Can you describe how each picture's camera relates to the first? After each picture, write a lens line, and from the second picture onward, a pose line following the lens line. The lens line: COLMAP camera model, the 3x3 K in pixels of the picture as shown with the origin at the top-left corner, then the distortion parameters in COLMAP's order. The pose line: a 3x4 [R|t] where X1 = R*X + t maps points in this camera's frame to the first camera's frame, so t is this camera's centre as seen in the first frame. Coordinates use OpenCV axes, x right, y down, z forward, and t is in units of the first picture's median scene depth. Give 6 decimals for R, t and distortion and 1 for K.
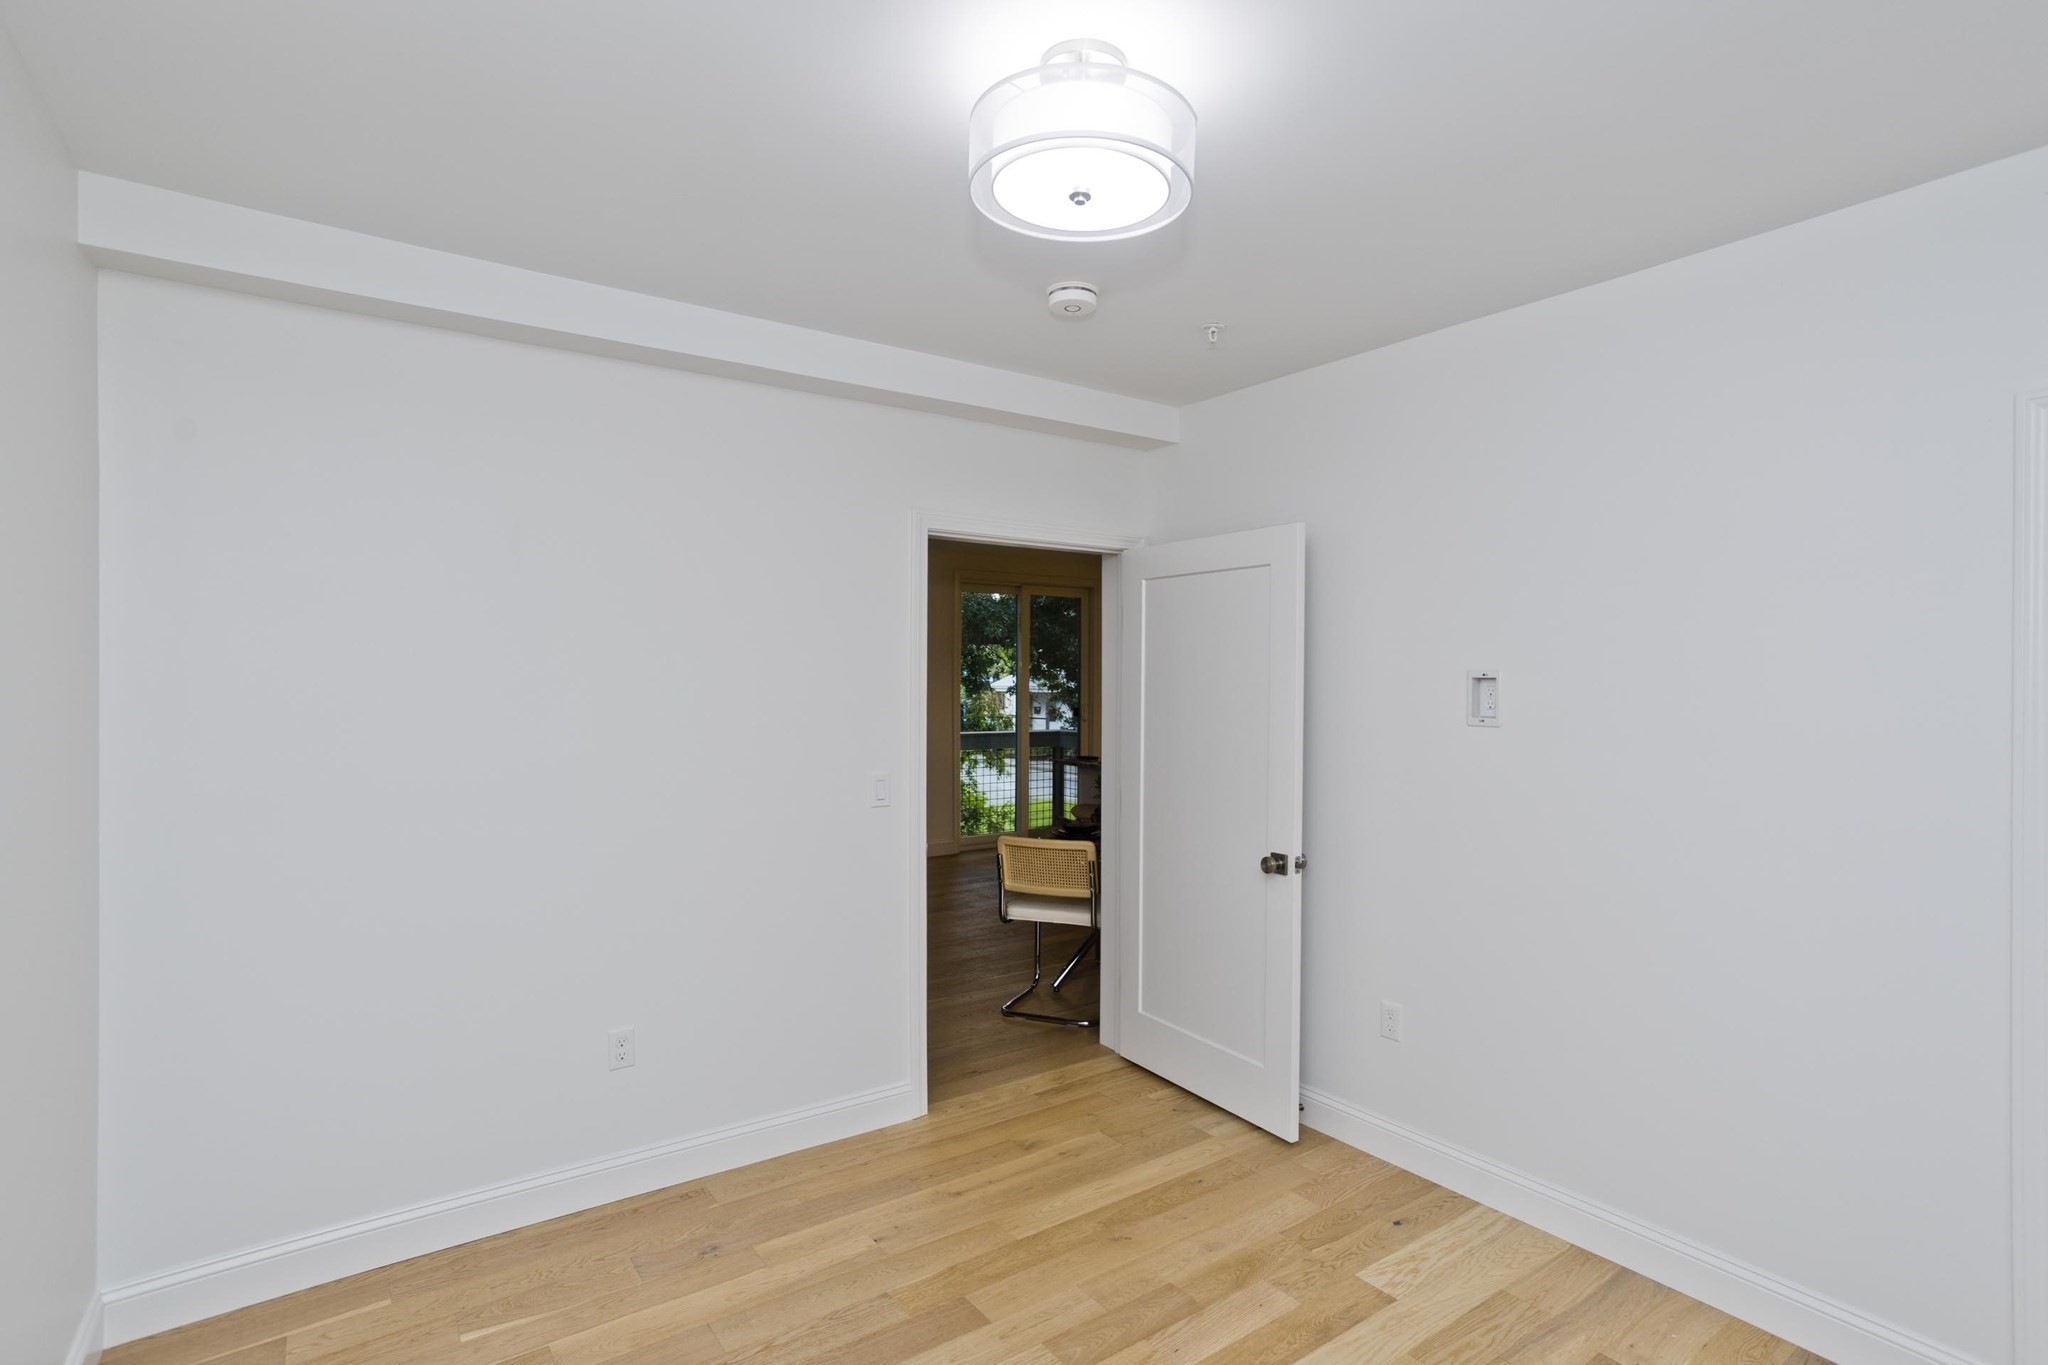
lens RADIAL K [[993.2, 0, 1022.8], [0, 993.2, 680.9], [0, 0, 1]] dist [-0.020195, 0.006137]
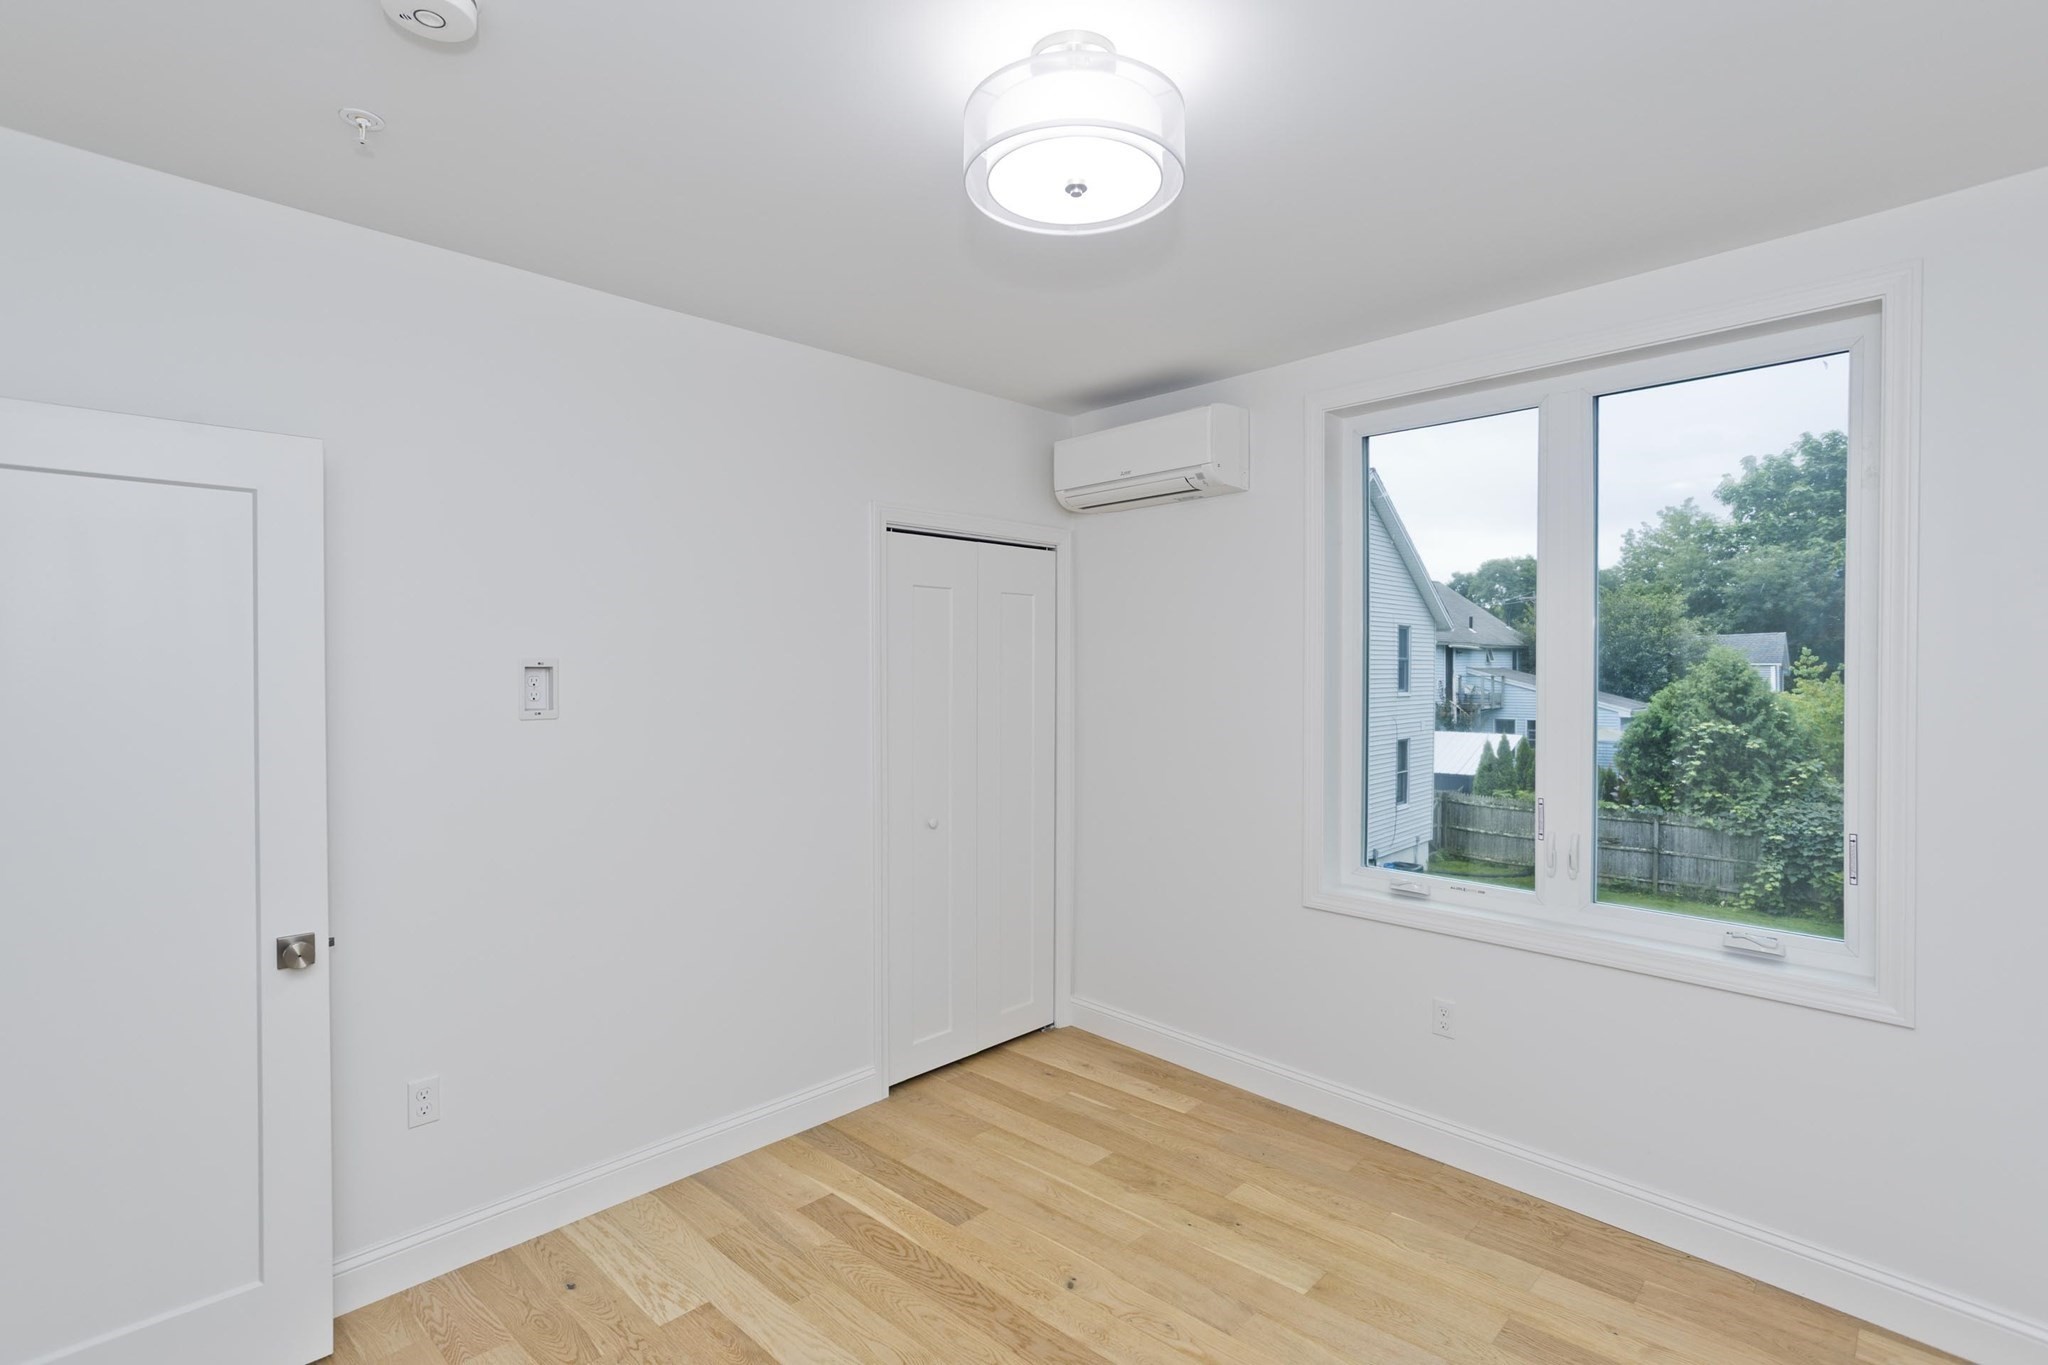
lens RADIAL K [[993.2, 0, 1022.7], [0, 993.2, 676.3], [0, 0, 1]] dist [-0.020195, 0.006137]
pose [[-0.191060, -0.005210, 0.981564, -0.570147], [0.010320, 0.999920, 0.007316, 0.003294], [-0.981524, 0.011527, -0.190991, 0.785463]]
